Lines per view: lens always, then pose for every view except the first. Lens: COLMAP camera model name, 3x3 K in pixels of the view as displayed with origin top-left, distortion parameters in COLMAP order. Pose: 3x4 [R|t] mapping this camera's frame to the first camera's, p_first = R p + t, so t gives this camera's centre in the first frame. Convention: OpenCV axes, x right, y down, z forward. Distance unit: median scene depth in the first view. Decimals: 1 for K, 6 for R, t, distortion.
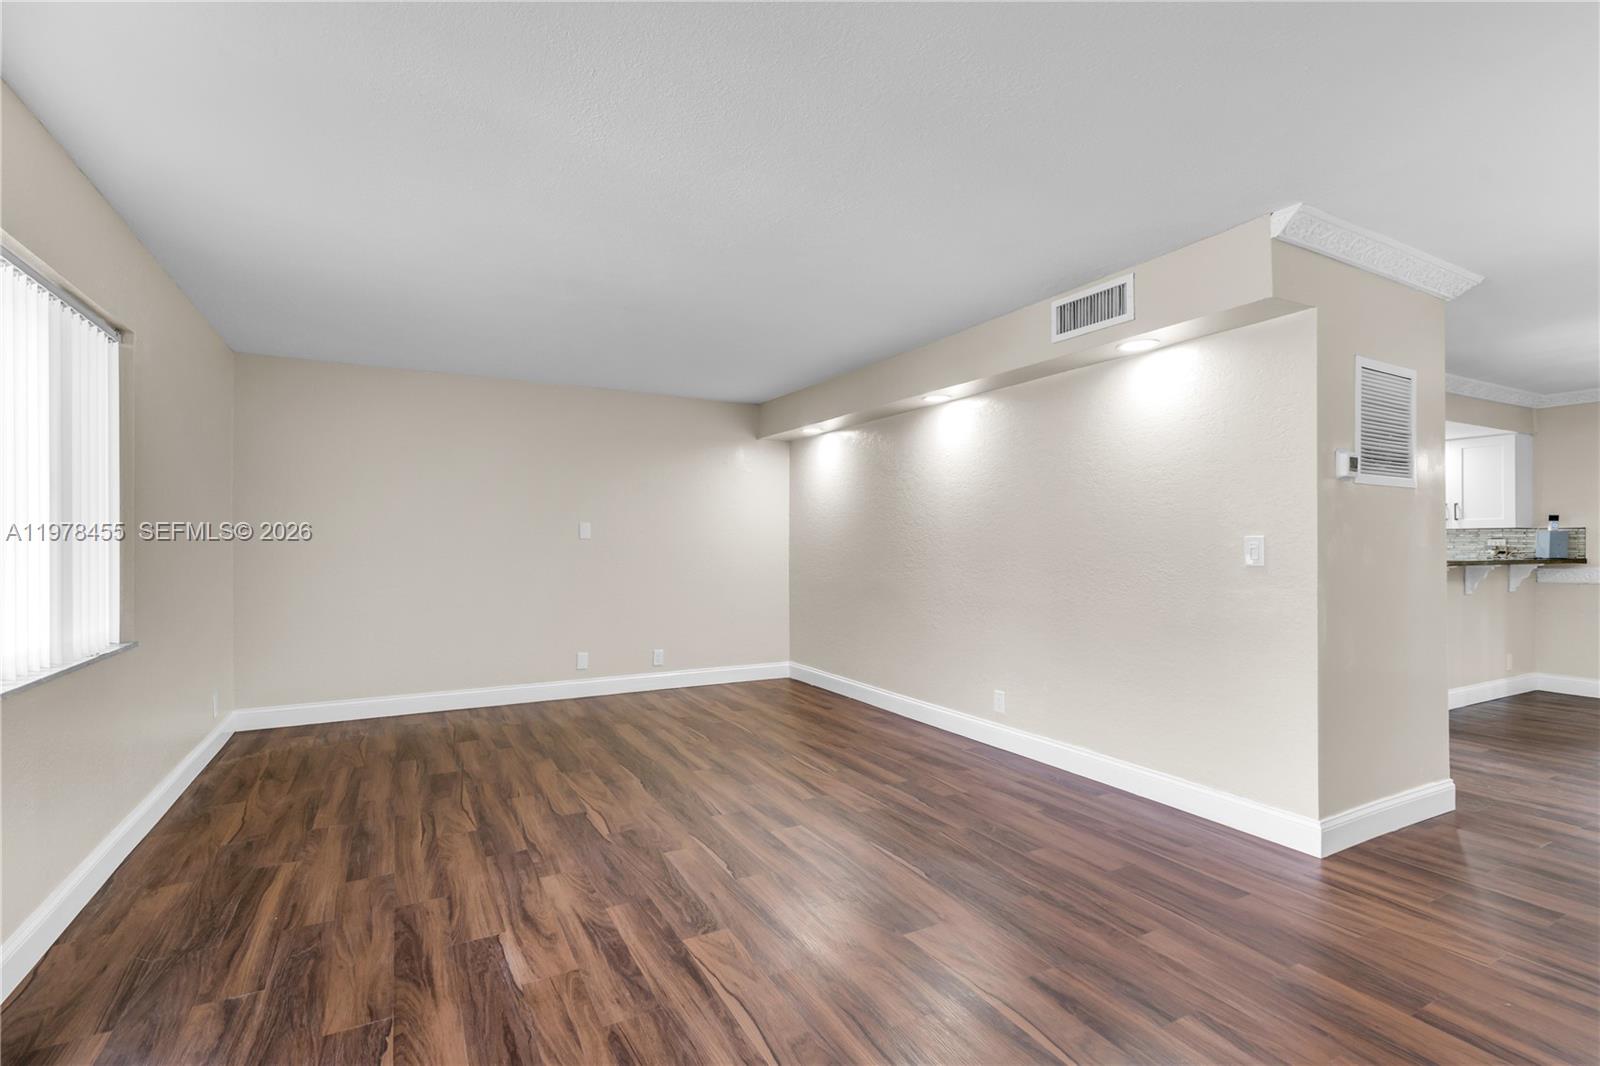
lens RADIAL K [[685.0, 0, 875.6], [0, 685.0, 539.6], [0, 0, 1]] dist [-0.001921, -0.000130]
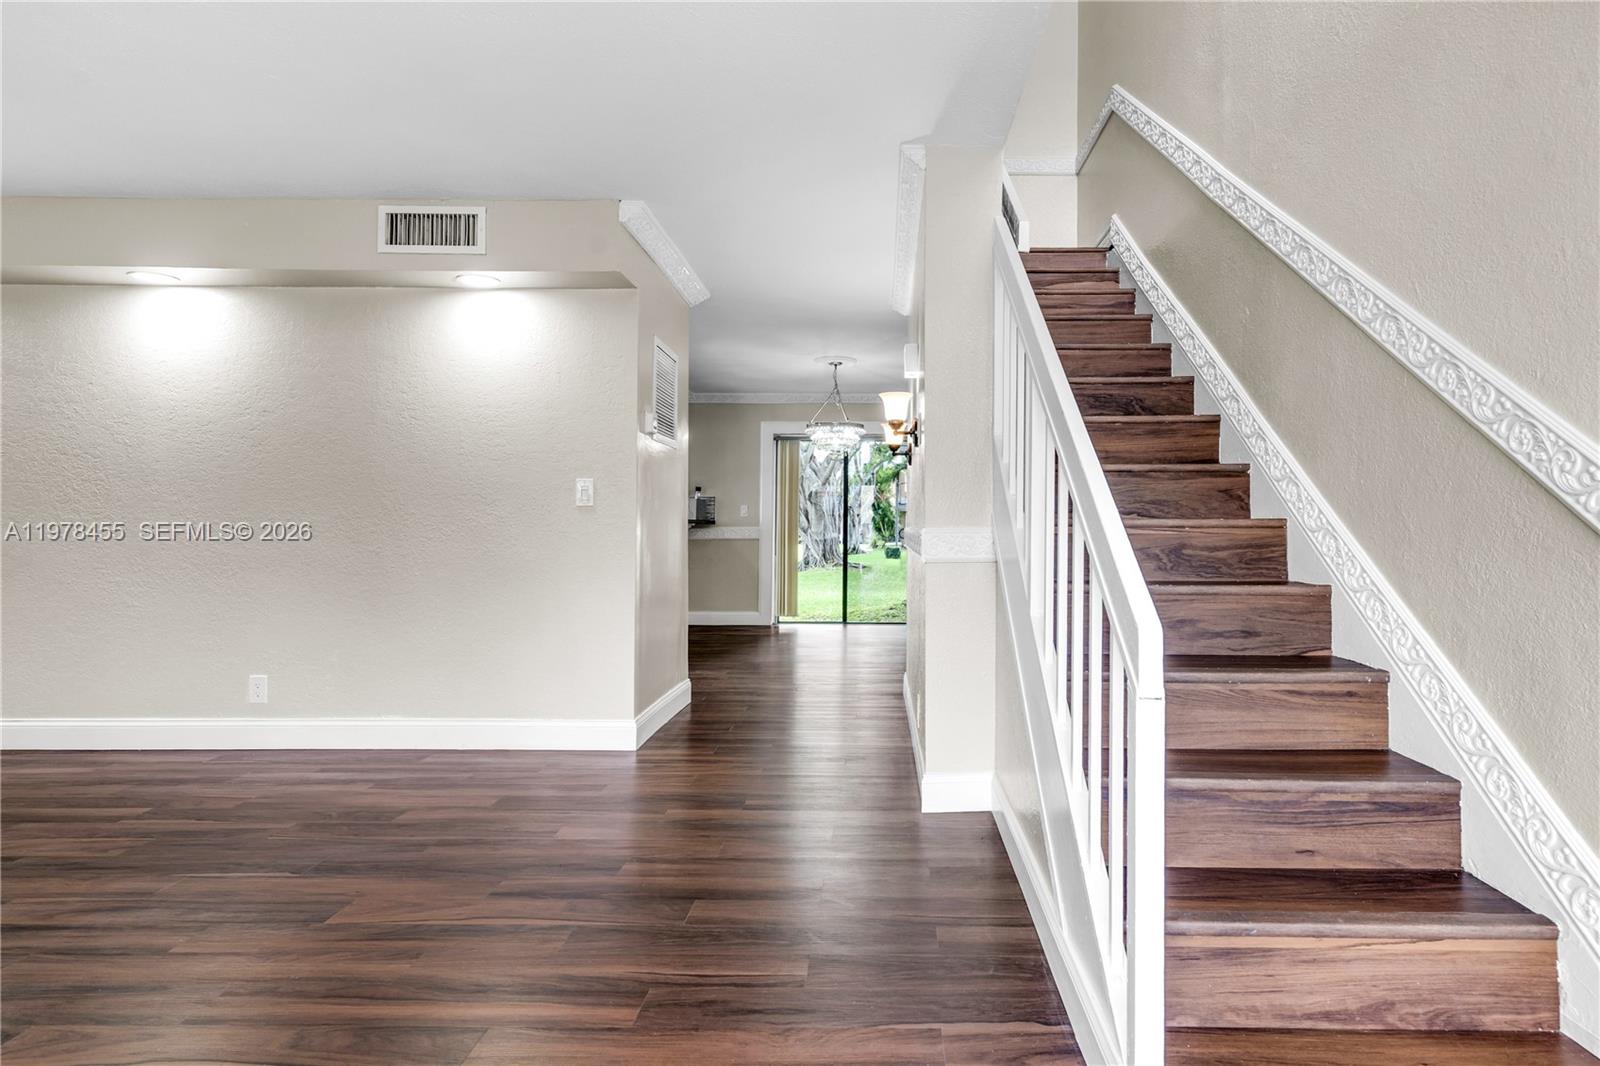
lens RADIAL K [[796.9, 0, 797.1], [0, 796.9, 510.8], [0, 0, 1]] dist [-0.000810, 0.000012]
pose [[0.565917, 0.015473, 0.824317, -0.290276], [-0.008984, 0.999880, -0.012600, 0.054154], [-0.824413, -0.000275, 0.565988, -0.016666]]
